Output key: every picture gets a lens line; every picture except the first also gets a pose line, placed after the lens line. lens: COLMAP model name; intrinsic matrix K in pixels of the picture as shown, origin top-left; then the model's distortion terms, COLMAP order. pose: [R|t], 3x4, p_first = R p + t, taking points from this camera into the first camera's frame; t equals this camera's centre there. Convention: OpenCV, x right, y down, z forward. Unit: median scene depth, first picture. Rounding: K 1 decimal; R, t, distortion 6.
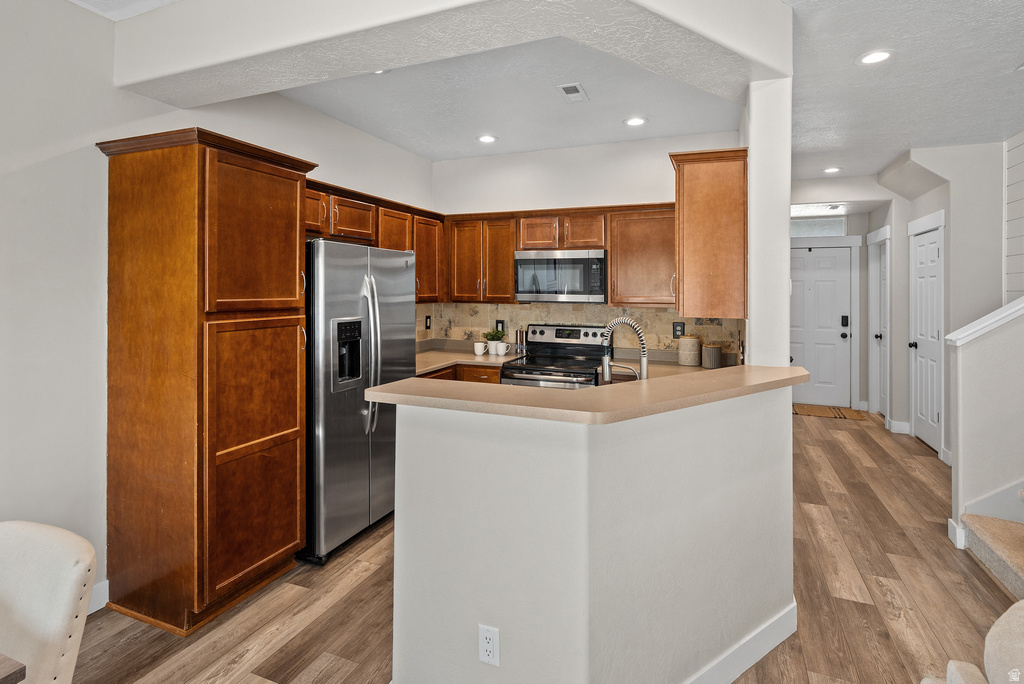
lens RADIAL K [[503.7, 0, 514.9], [0, 503.7, 292.8], [0, 0, 1]] dist [-0.001866, -0.000031]
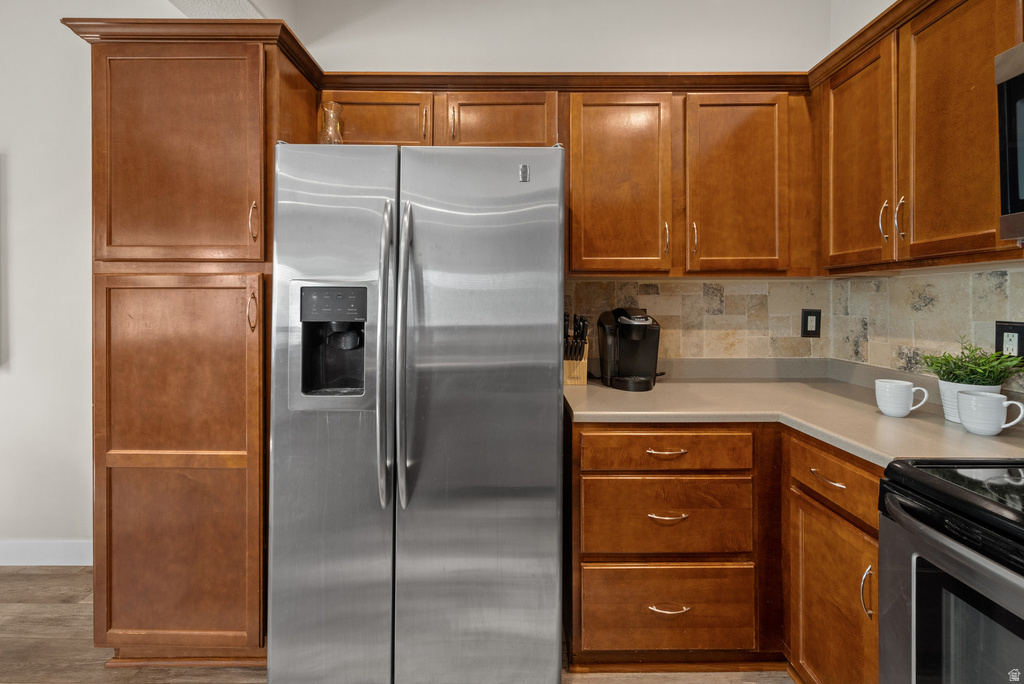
lens RADIAL K [[416.1, 0, 517.4], [0, 416.1, 304.6], [0, 0, 1]] dist [-0.000462, -0.000300]
pose [[0.377328, -0.002057, -0.926077, 0.102220], [-0.007293, 0.999960, -0.005192, 0.049883], [0.926051, 0.008713, 0.377298, 0.652662]]
